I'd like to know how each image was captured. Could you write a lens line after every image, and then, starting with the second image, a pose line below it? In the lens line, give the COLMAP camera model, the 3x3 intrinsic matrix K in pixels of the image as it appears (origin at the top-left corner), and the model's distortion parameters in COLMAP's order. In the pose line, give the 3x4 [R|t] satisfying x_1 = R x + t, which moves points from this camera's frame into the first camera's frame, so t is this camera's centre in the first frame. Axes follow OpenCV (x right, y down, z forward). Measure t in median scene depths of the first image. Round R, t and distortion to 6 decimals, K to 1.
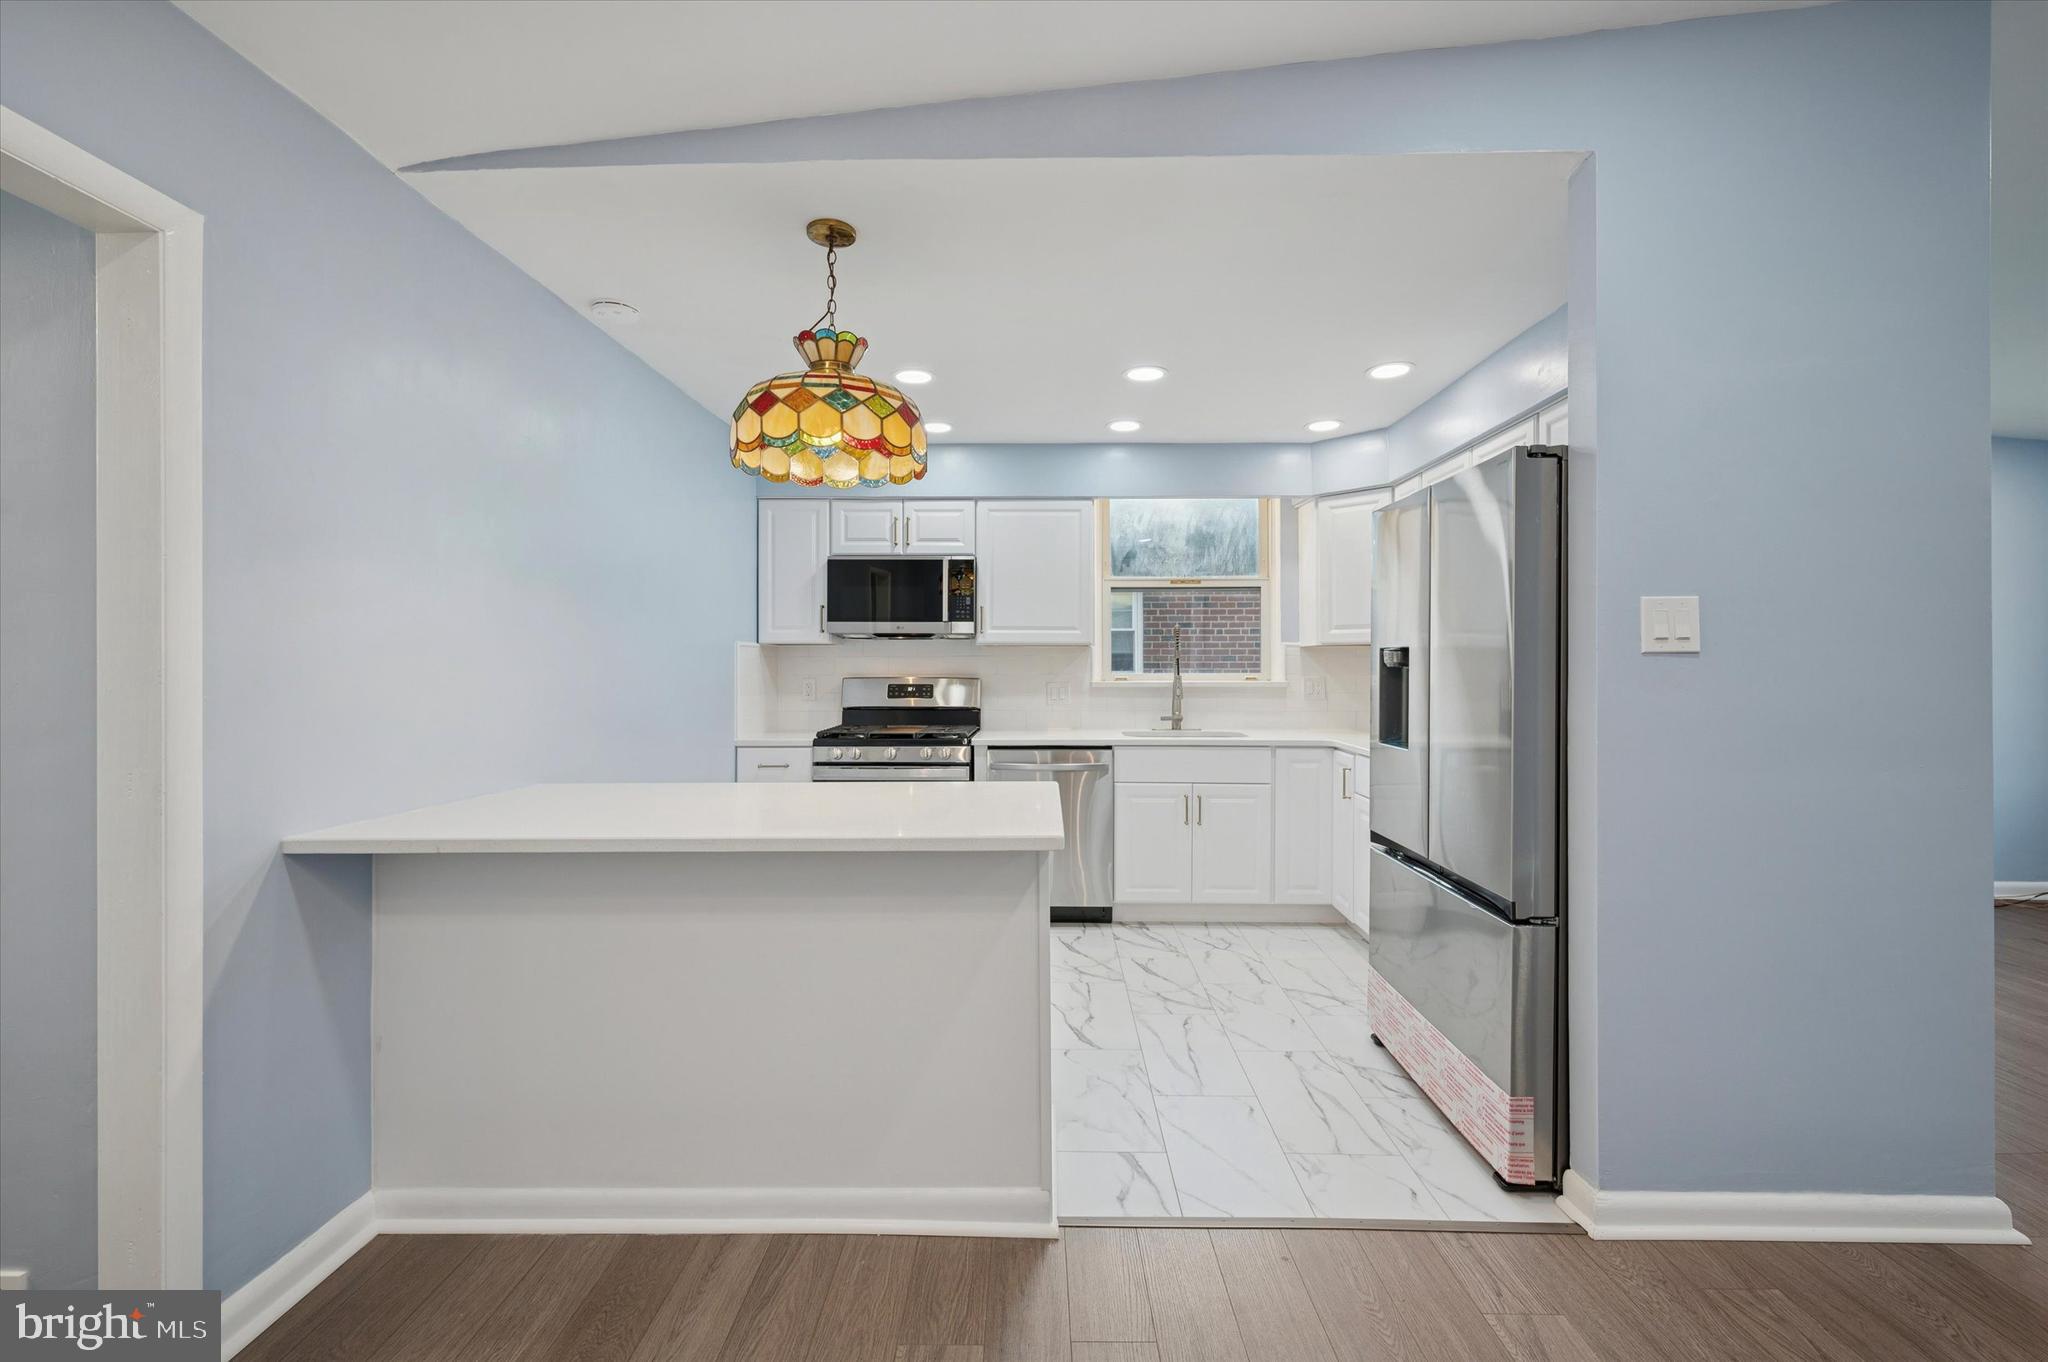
lens RADIAL K [[871.5, 0, 1023.4], [0, 871.5, 664.4], [0, 0, 1]] dist [-0.003241, -0.000172]
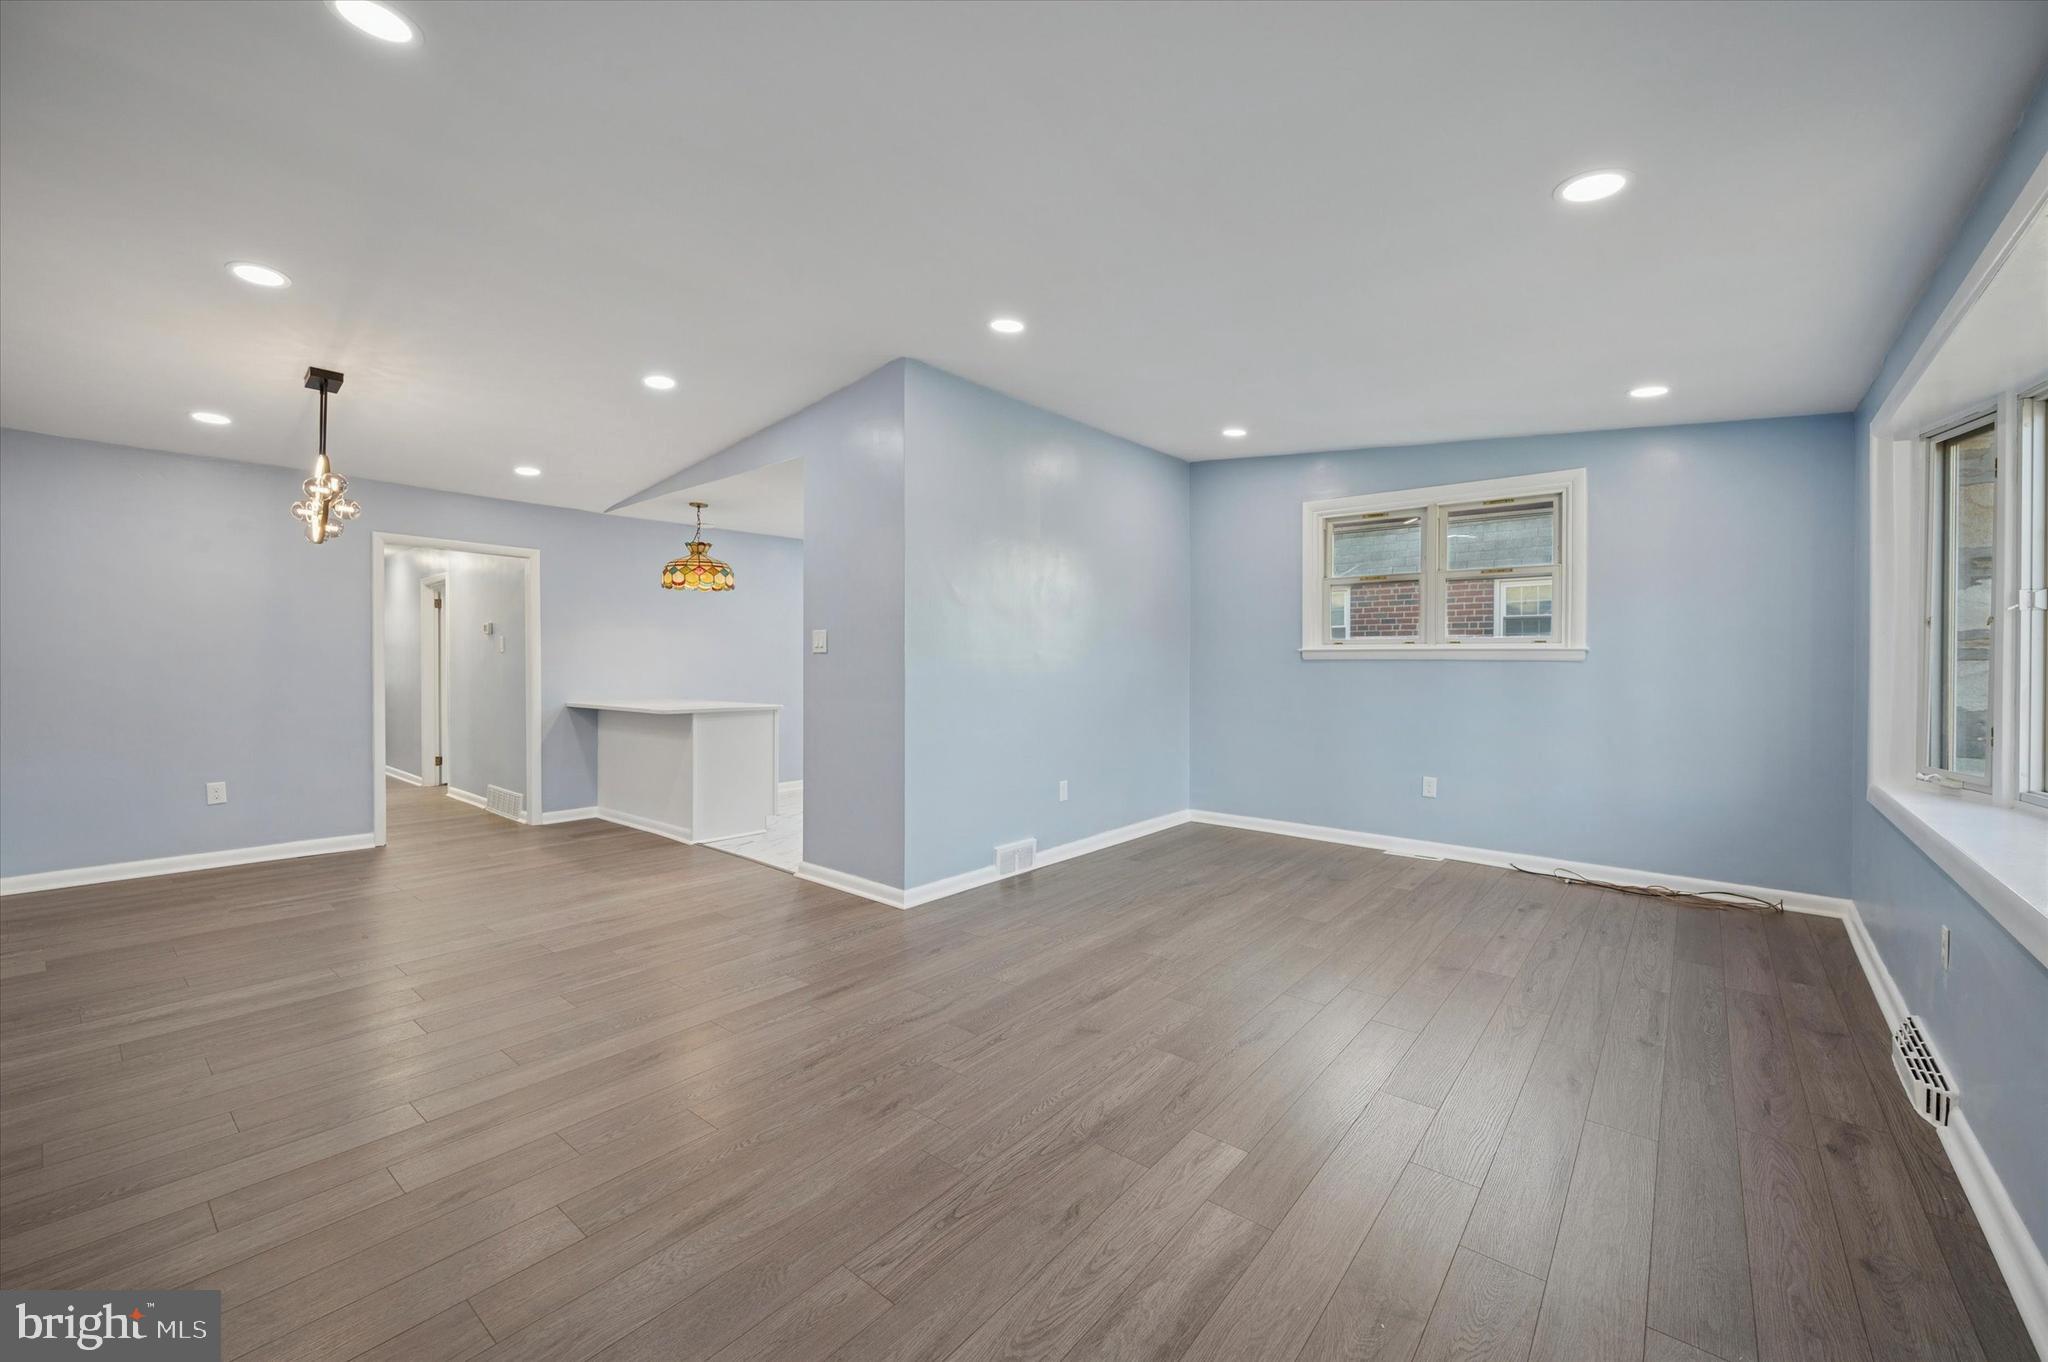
lens RADIAL K [[801.5, 0, 1033.4], [0, 801.5, 672.2], [0, 0, 1]] dist [-0.009975, 0.000045]
pose [[0.783176, 0.012214, -0.621680, 1.585920], [-0.000953, 0.999829, 0.018444, -0.000618], [0.621799, -0.013852, 0.783054, -0.257484]]
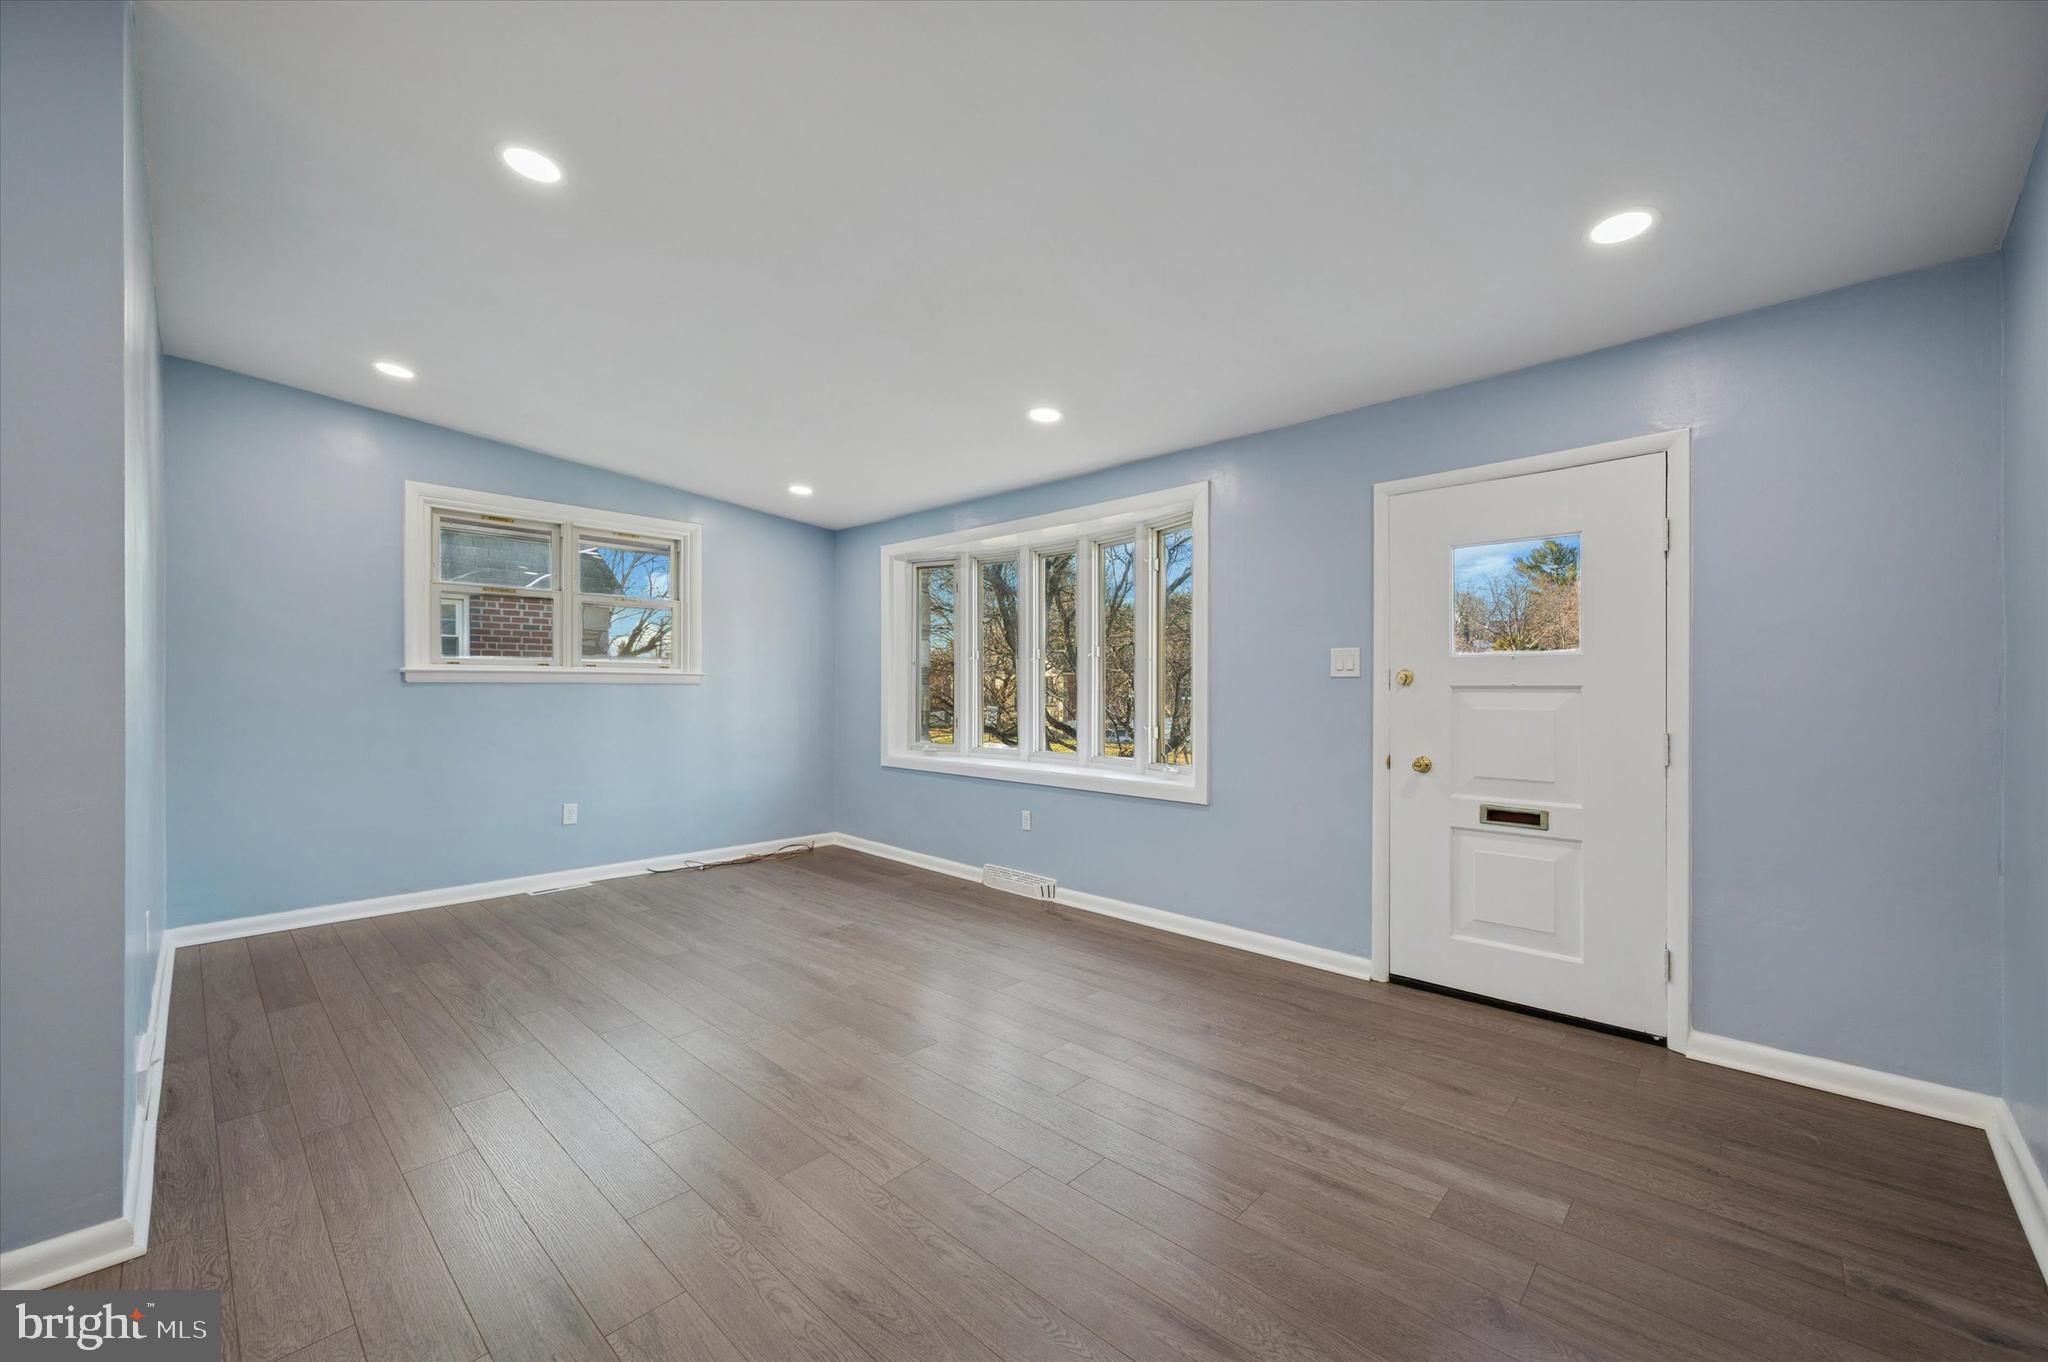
lens RADIAL K [[801.5, 0, 1023.4], [0, 801.5, 695.8], [0, 0, 1]] dist [-0.009975, 0.000045]
pose [[0.672449, -0.005149, 0.740126, 0.686751], [-0.007591, 0.999875, 0.013853, -0.000206], [-0.740105, -0.014934, 0.672326, -0.212276]]
